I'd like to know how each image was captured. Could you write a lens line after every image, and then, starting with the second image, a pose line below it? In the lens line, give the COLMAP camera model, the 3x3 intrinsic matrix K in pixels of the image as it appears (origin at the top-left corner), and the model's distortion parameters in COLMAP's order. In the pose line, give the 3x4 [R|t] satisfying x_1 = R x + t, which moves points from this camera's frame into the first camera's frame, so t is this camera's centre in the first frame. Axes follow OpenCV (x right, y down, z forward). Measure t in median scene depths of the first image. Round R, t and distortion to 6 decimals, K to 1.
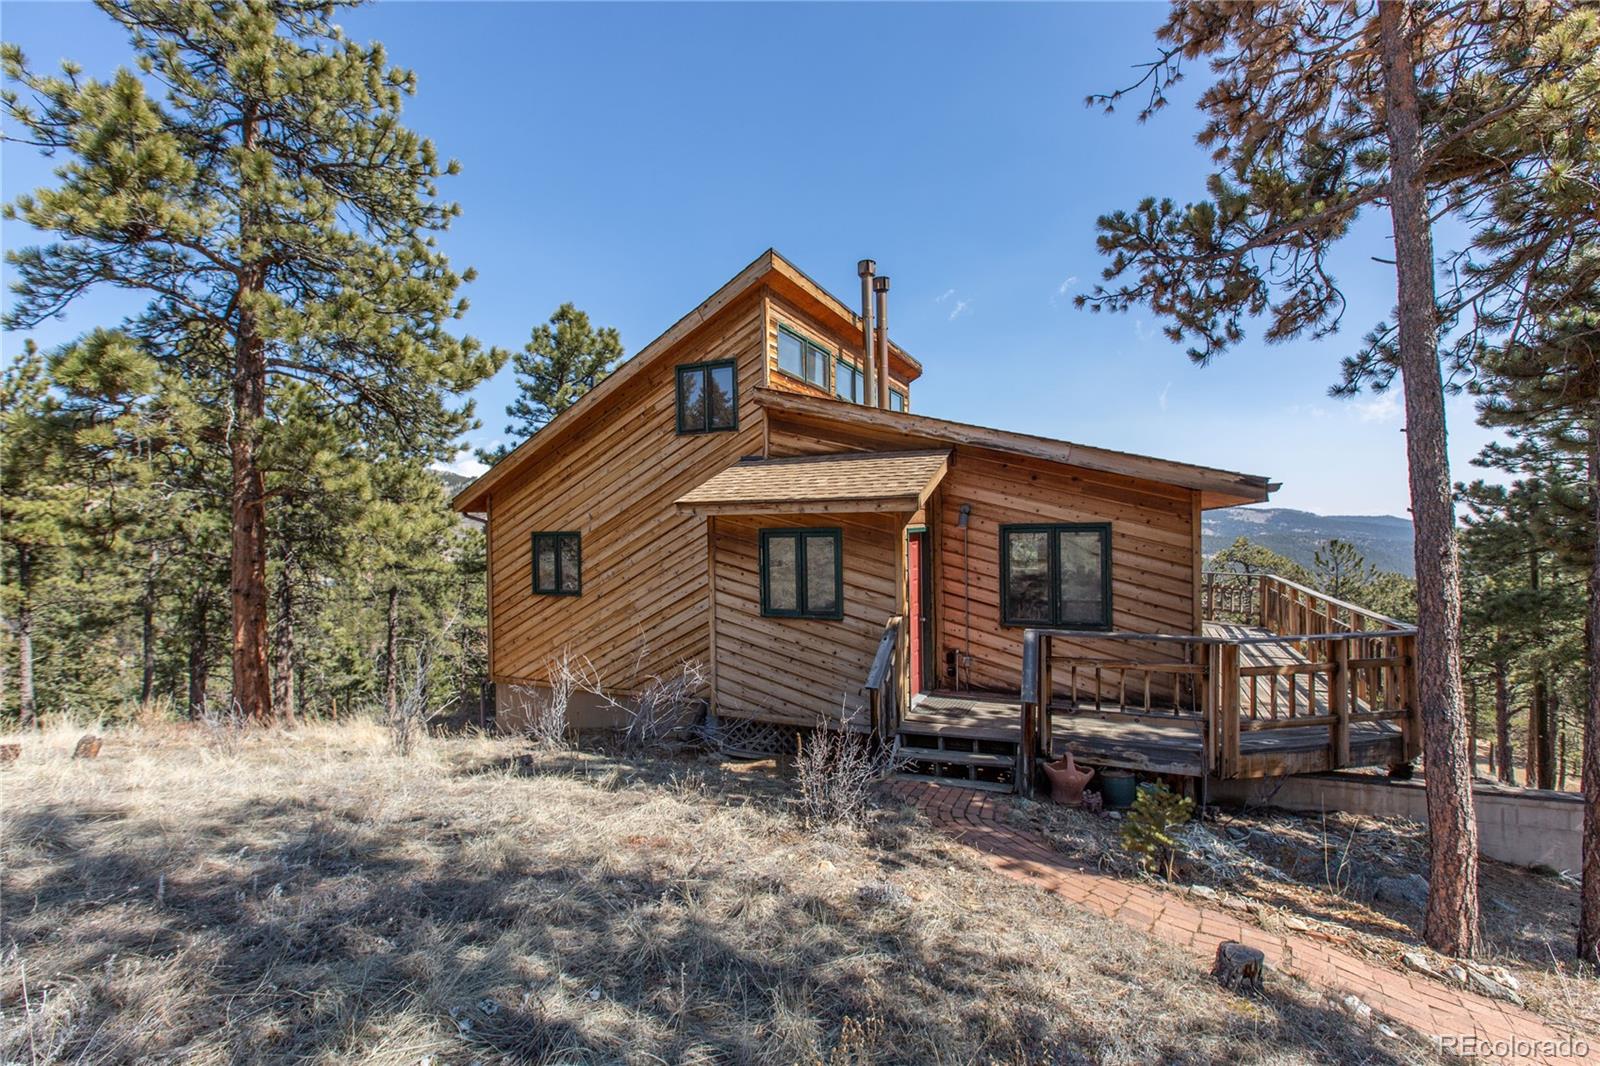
lens RADIAL K [[704.9, 0, 800.0], [0, 704.9, 533.0], [0, 0, 1]] dist [0.001677, -0.000368]
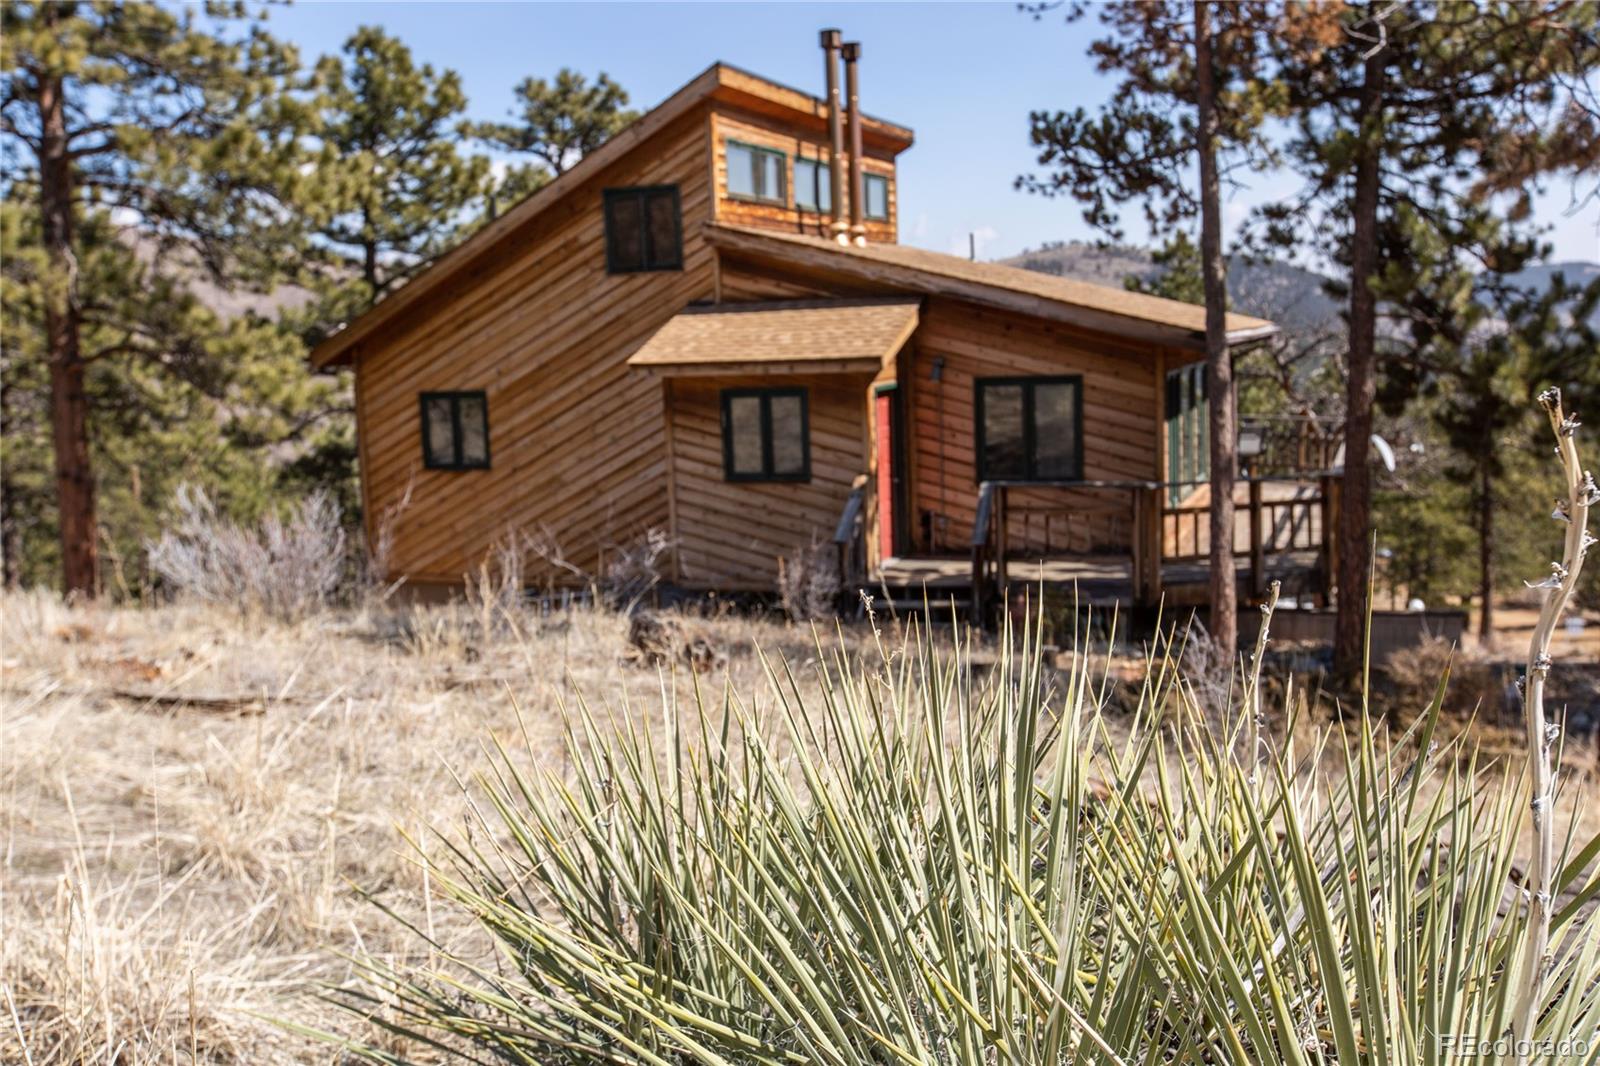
lens RADIAL K [[1617.3, 0, 800.0], [0, 1617.3, 533.0], [0, 0, 1]] dist [-0.000360, 0.002316]
pose [[0.997924, -0.030403, 0.056772, -0.077636], [0.023242, 0.992159, 0.122799, -0.076032], [-0.060061, -0.121224, 0.990806, -1.141135]]
